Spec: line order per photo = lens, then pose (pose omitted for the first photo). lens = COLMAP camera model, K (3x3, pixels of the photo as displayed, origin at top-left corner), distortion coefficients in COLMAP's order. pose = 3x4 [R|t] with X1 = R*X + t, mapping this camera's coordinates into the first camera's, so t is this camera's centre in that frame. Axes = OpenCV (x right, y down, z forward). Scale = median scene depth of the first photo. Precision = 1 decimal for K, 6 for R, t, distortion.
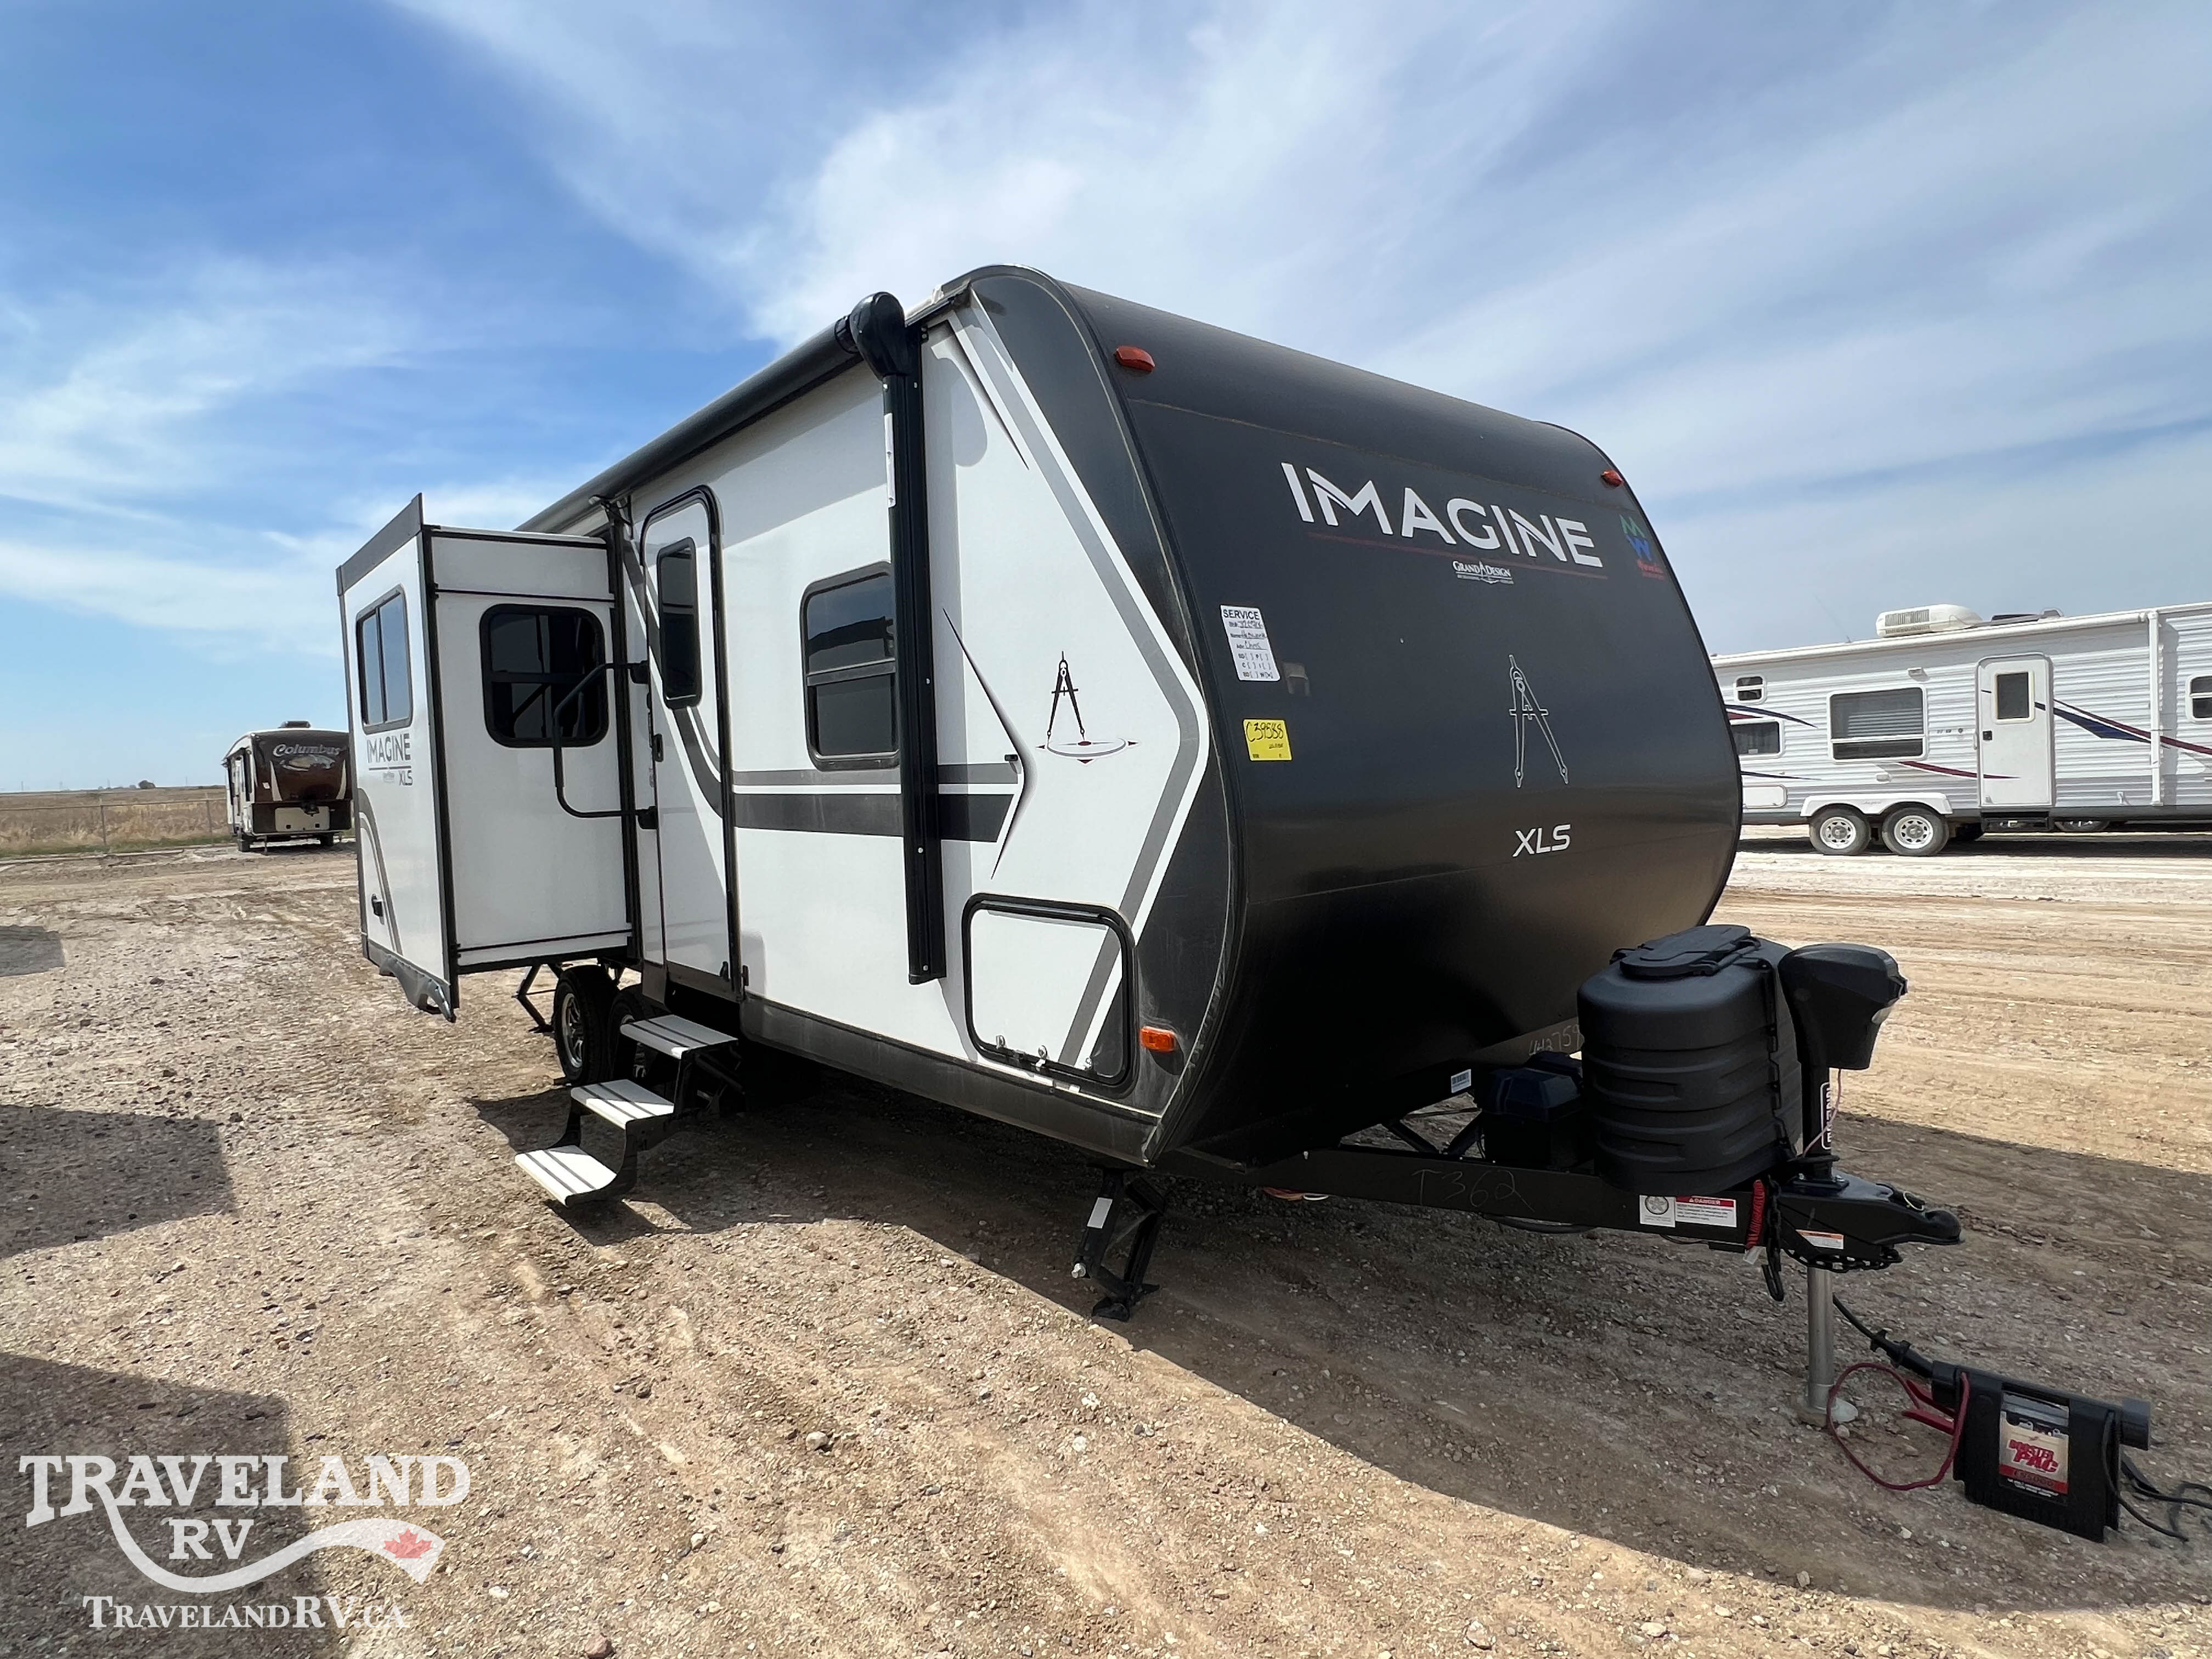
lens RADIAL K [[1176.3, 0, 1098.8], [0, 1176.3, 832.3], [0, 0, 1]] dist [-0.000157, 0.001122]
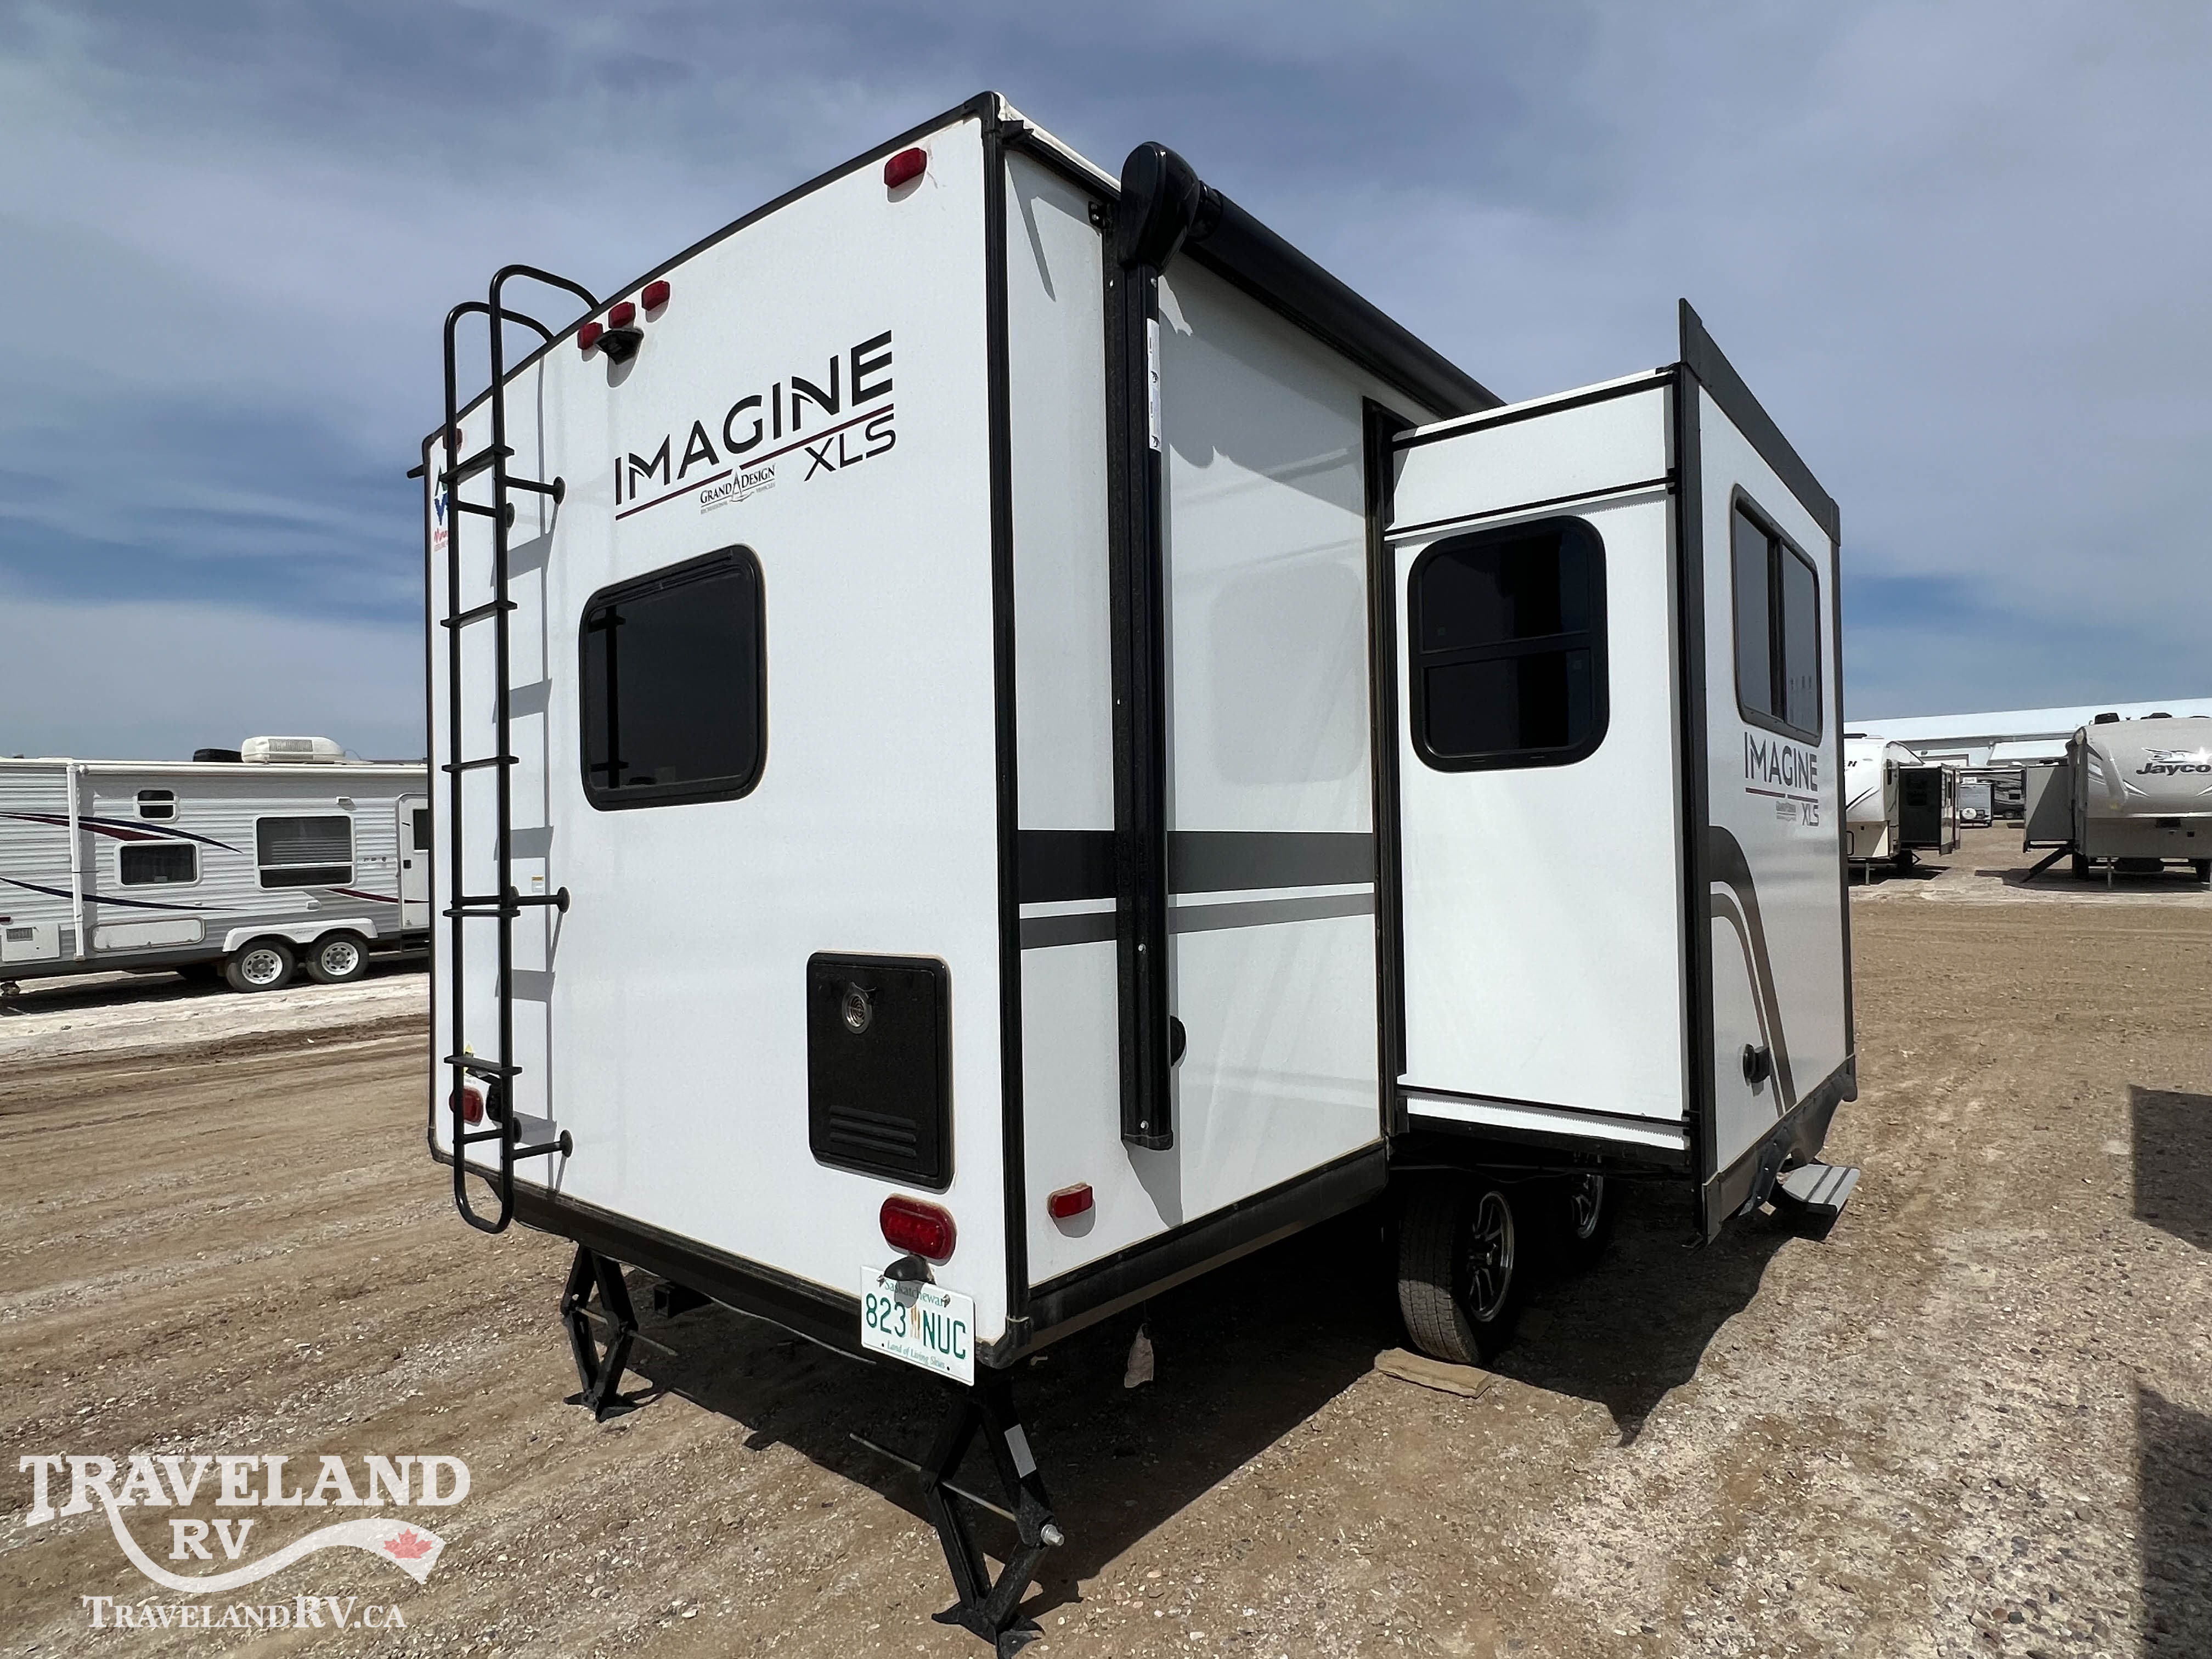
lens RADIAL K [[1176.3, 0, 1098.8], [0, 1176.3, 832.3], [0, 0, 1]] dist [-0.000157, 0.001122]
pose [[-0.173334, 0.051738, 0.983503, -0.413957], [0.084045, 0.995753, -0.037570, -0.015494], [-0.981270, 0.076147, -0.176947, 0.529097]]
